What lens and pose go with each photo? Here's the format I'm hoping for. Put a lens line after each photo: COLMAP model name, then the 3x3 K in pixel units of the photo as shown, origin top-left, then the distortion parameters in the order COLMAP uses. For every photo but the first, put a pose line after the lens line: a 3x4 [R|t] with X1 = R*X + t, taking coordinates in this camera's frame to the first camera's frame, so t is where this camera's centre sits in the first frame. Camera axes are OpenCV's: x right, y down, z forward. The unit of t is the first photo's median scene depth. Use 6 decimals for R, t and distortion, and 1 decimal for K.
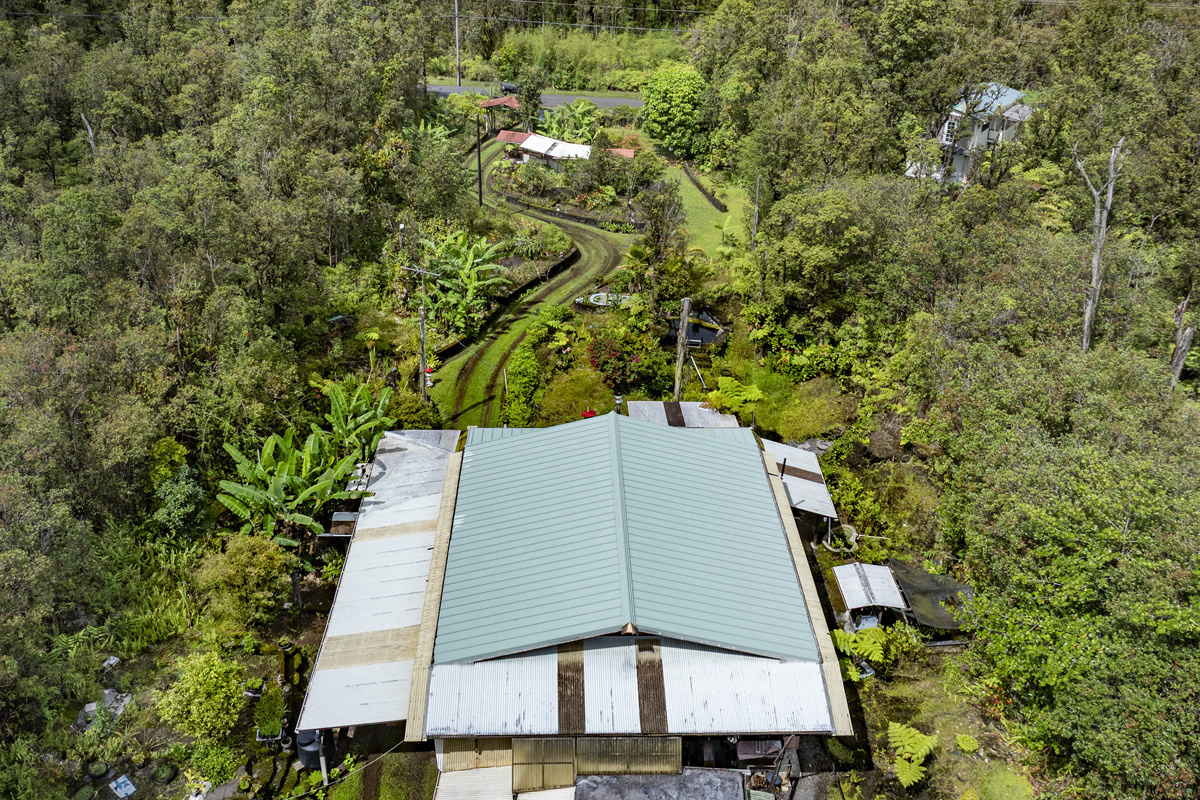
lens RADIAL K [[1107.3, 0, 598.0], [0, 1107.3, 305.7], [0, 0, 1]] dist [-0.017212, -0.013172]
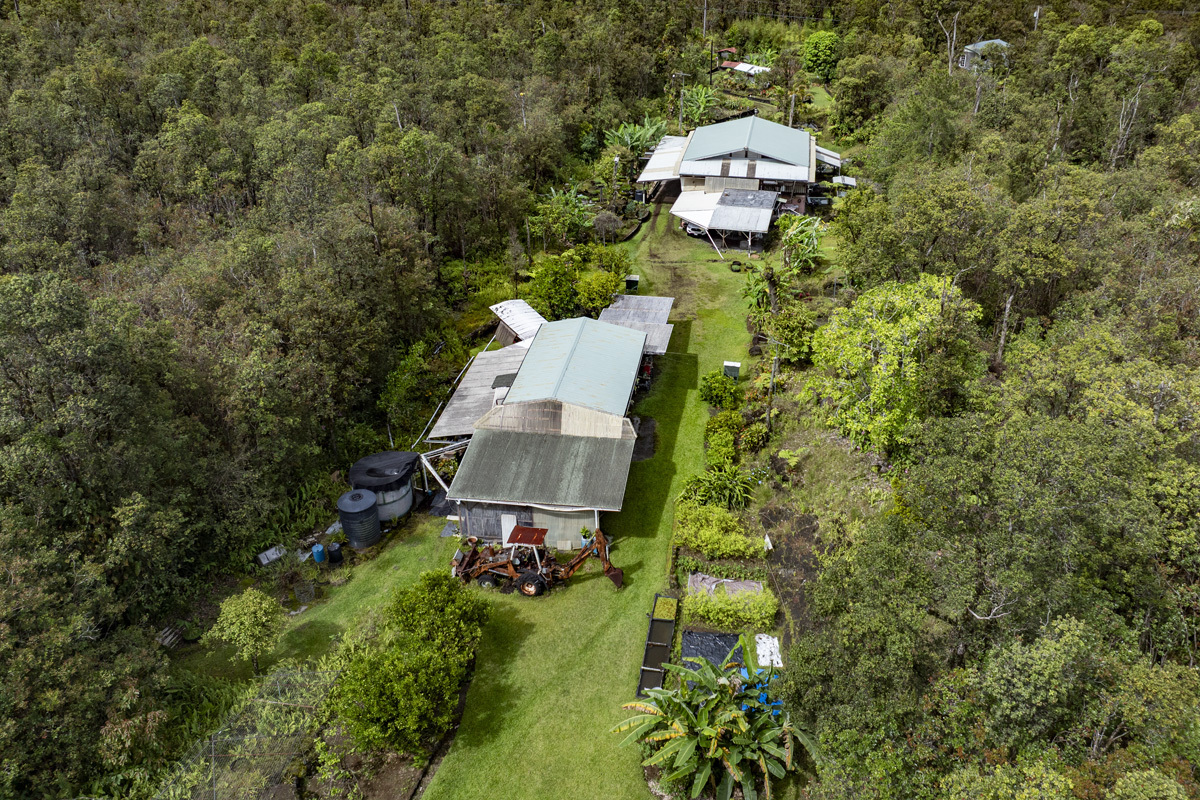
lens RADIAL K [[954.4, 0, 652.1], [0, 954.4, 376.8], [0, 0, 1]] dist [-0.027264, -0.000484]
pose [[0.984112, 0.079742, -0.158633, 0.133437], [-0.071527, 0.995817, 0.056850, 0.434924], [0.162503, -0.044600, 0.985700, -0.932462]]
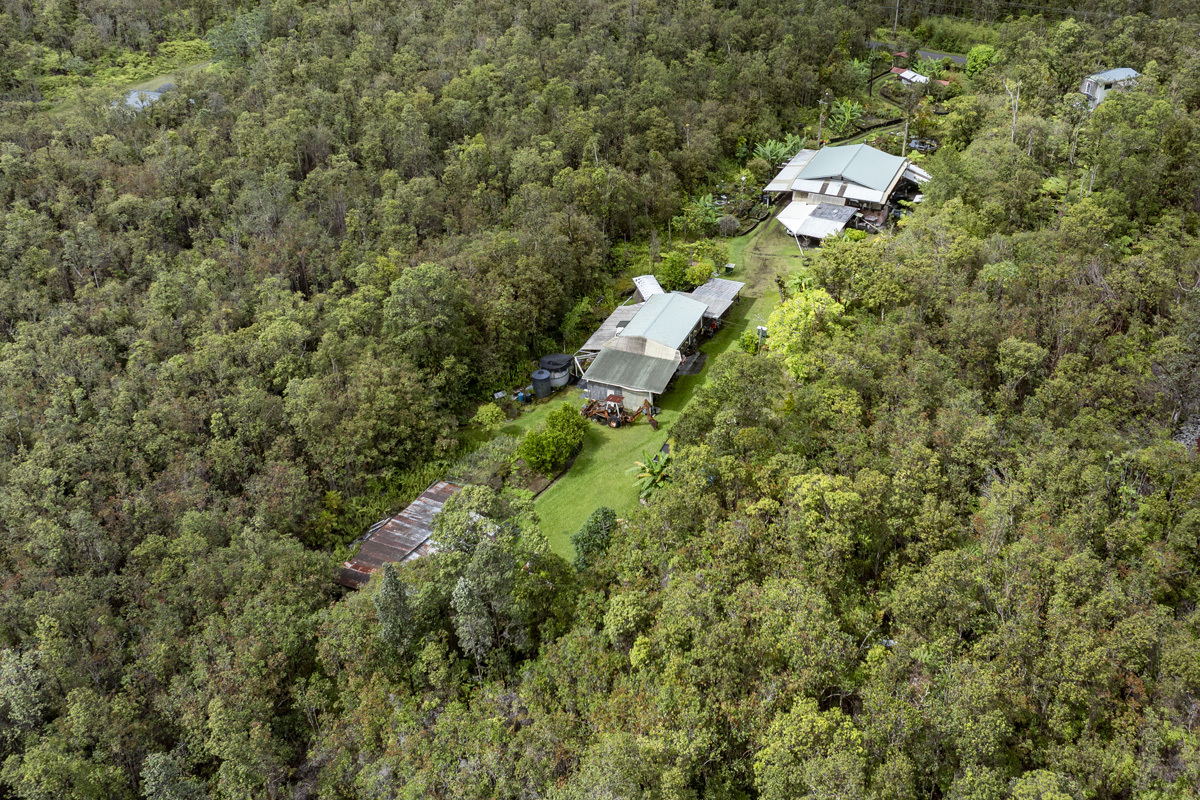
lens RADIAL K [[1112.2, 0, 666.5], [0, 1112.2, 343.8], [0, 0, 1]] dist [-0.049086, 0.000238]
pose [[0.908918, 0.192478, -0.369891, 0.626043], [-0.162762, 0.980485, 0.110261, 0.312423], [0.383896, -0.040014, 0.922509, -1.802682]]
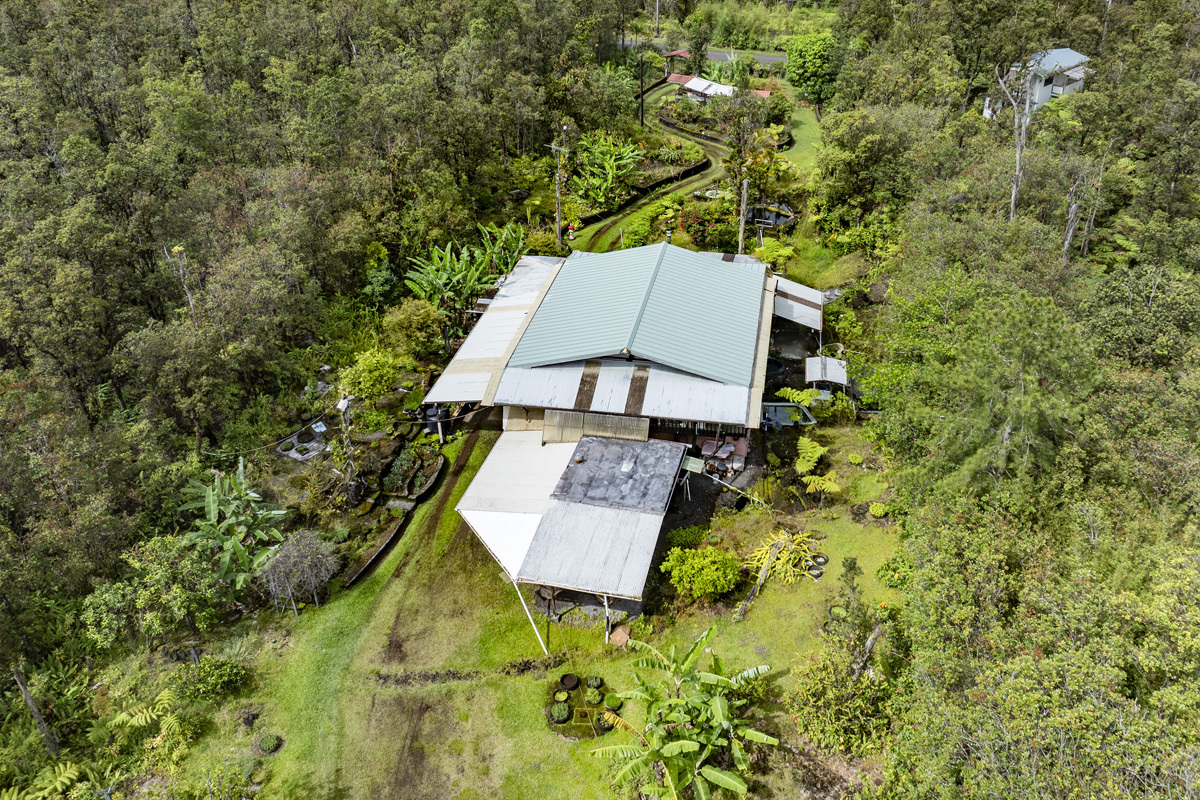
lens RADIAL K [[974.8, 0, 688.5], [0, 974.8, 291.5], [0, 0, 1]] dist [-0.008590, -0.000786]
pose [[0.987474, 0.069328, -0.141738, 0.167967], [-0.065073, 0.997286, 0.034444, 0.083342], [0.143741, -0.024789, 0.989305, -0.195758]]
